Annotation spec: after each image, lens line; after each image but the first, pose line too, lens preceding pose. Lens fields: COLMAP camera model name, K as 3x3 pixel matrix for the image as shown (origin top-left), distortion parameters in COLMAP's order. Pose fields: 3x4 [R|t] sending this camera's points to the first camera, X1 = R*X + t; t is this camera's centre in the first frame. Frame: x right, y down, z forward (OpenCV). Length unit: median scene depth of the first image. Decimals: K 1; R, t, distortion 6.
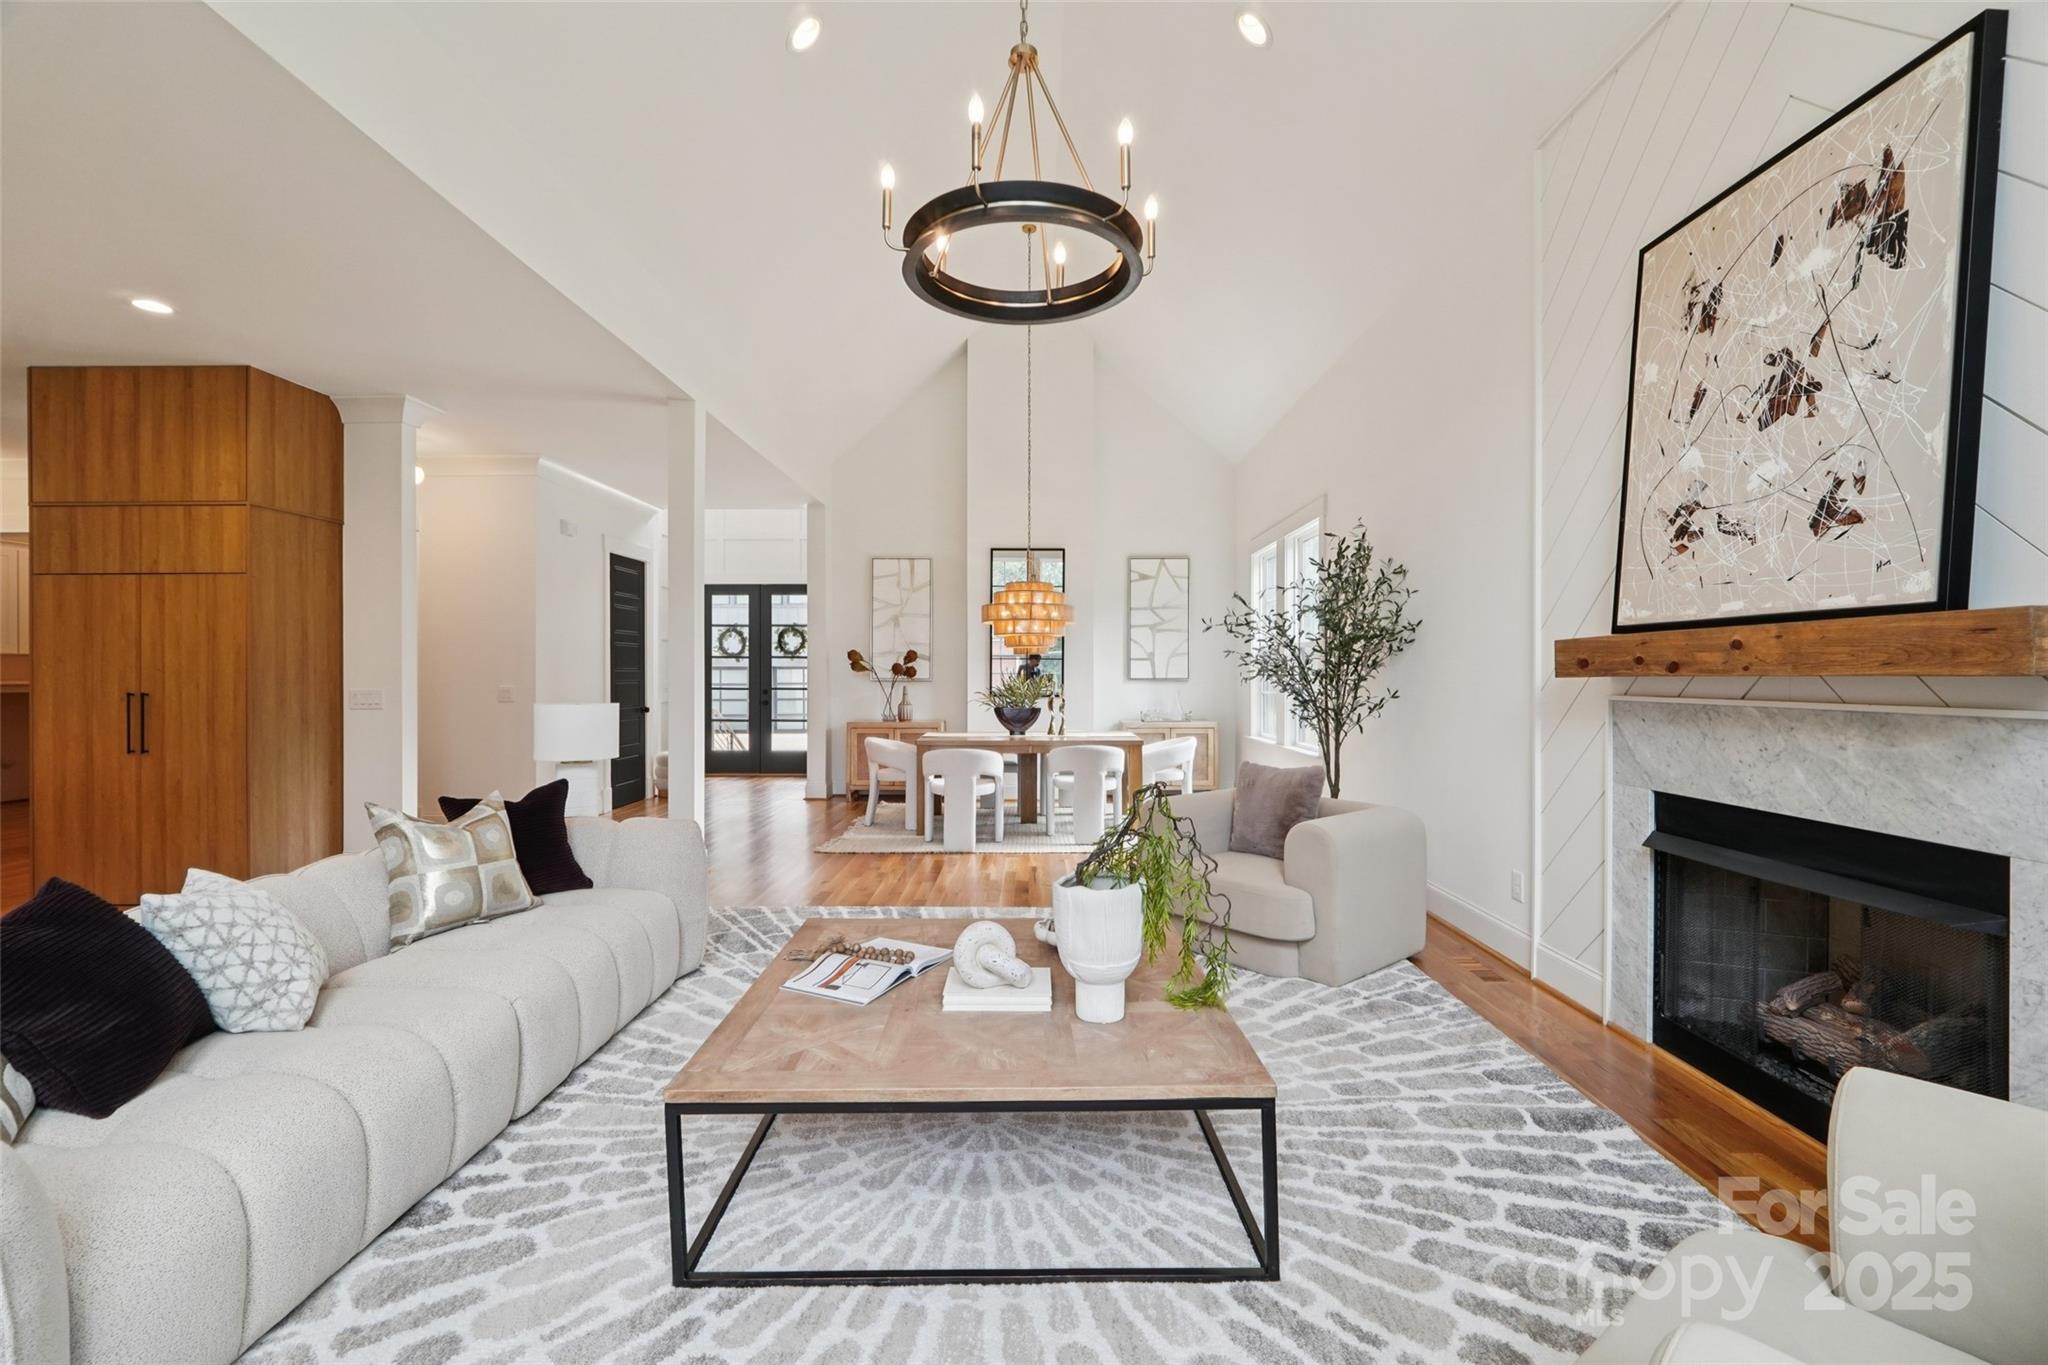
lens RADIAL K [[868.0, 0, 1022.9], [0, 868.0, 680.2], [0, 0, 1]] dist [-0.018024, 0.007490]
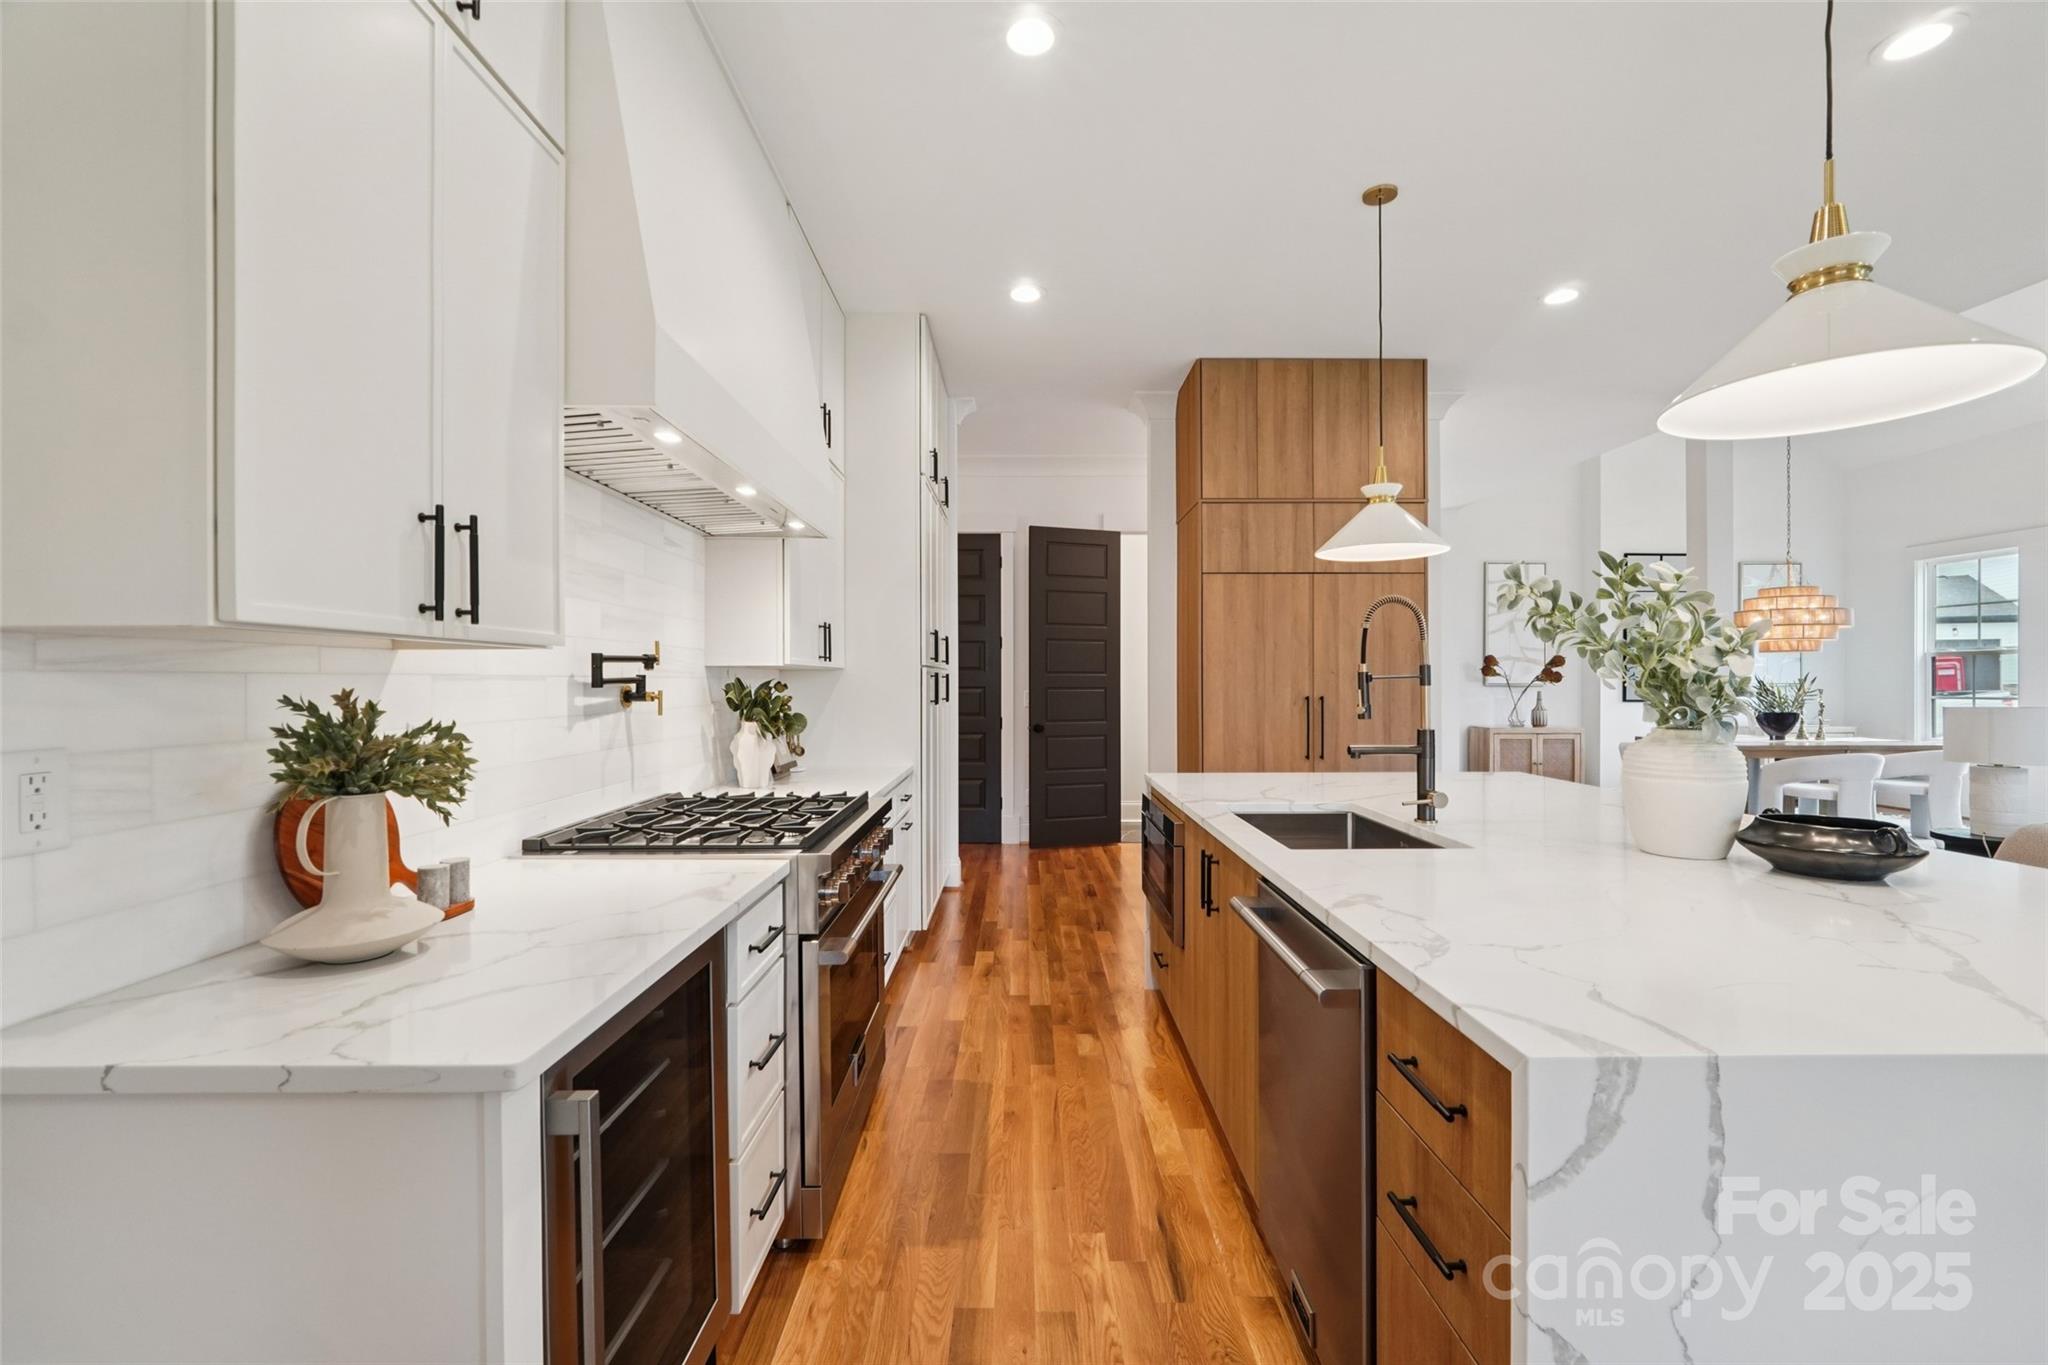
lens RADIAL K [[868.0, 0, 1022.9], [0, 868.0, 680.2], [0, 0, 1]] dist [-0.018024, 0.007490]
pose [[0.999989, 0.002594, 0.003853, -0.876389], [-0.002561, 0.999959, -0.008741, 0.004035], [-0.003875, 0.008731, 0.999954, 0.018105]]
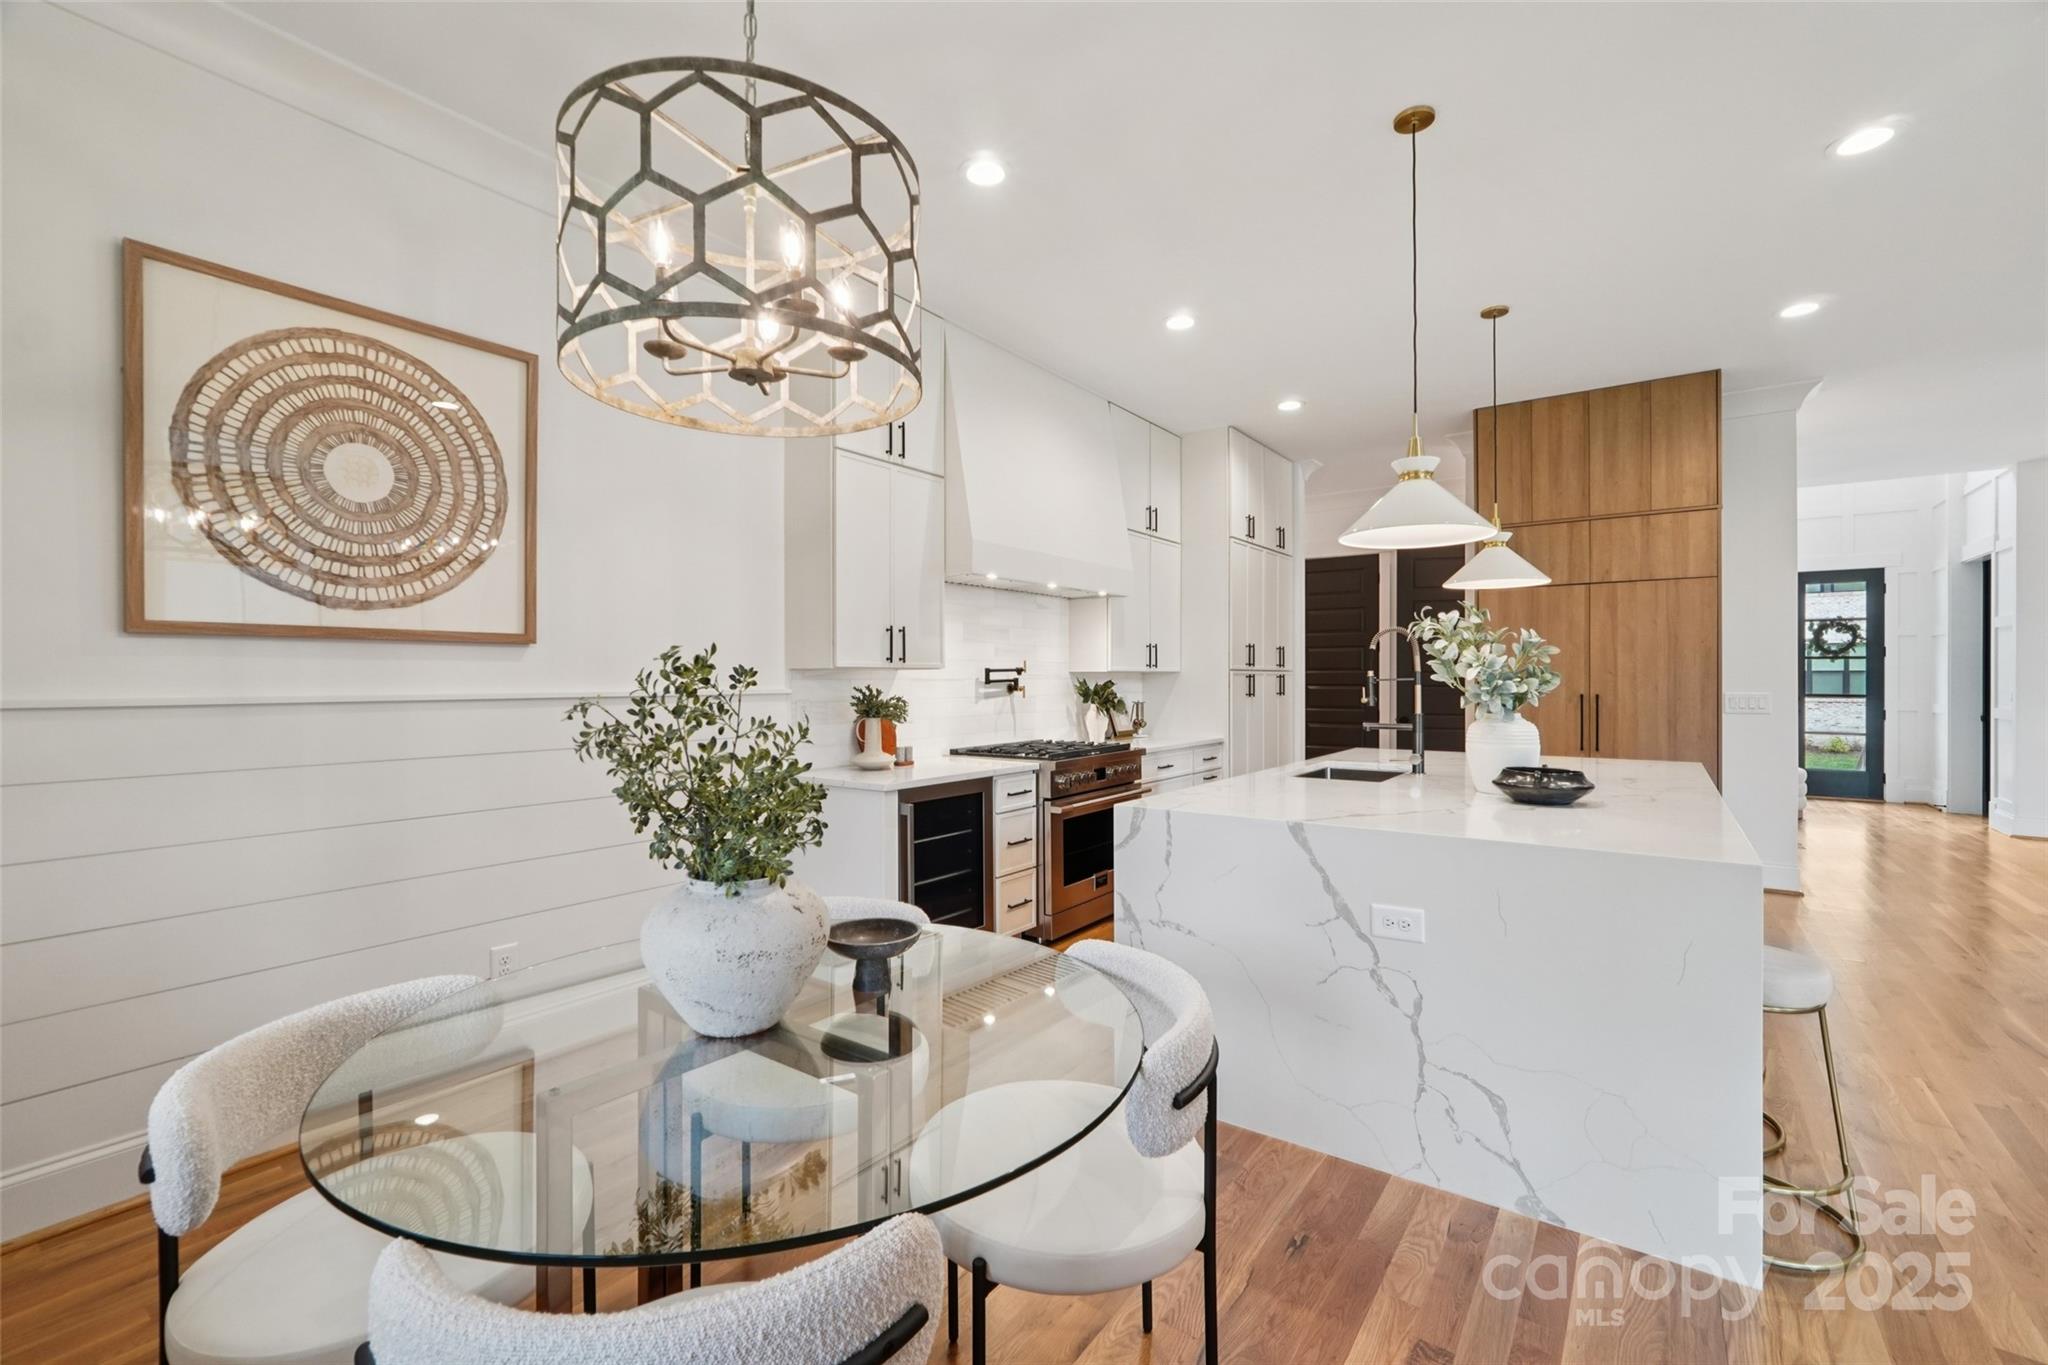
lens RADIAL K [[868.0, 0, 1022.9], [0, 868.0, 680.2], [0, 0, 1]] dist [-0.018024, 0.007490]
pose [[0.804003, 0.004548, -0.594607, -0.616875], [-0.006687, 0.999977, -0.001392, 0.002134], [0.594587, 0.005096, 0.804015, -0.185606]]
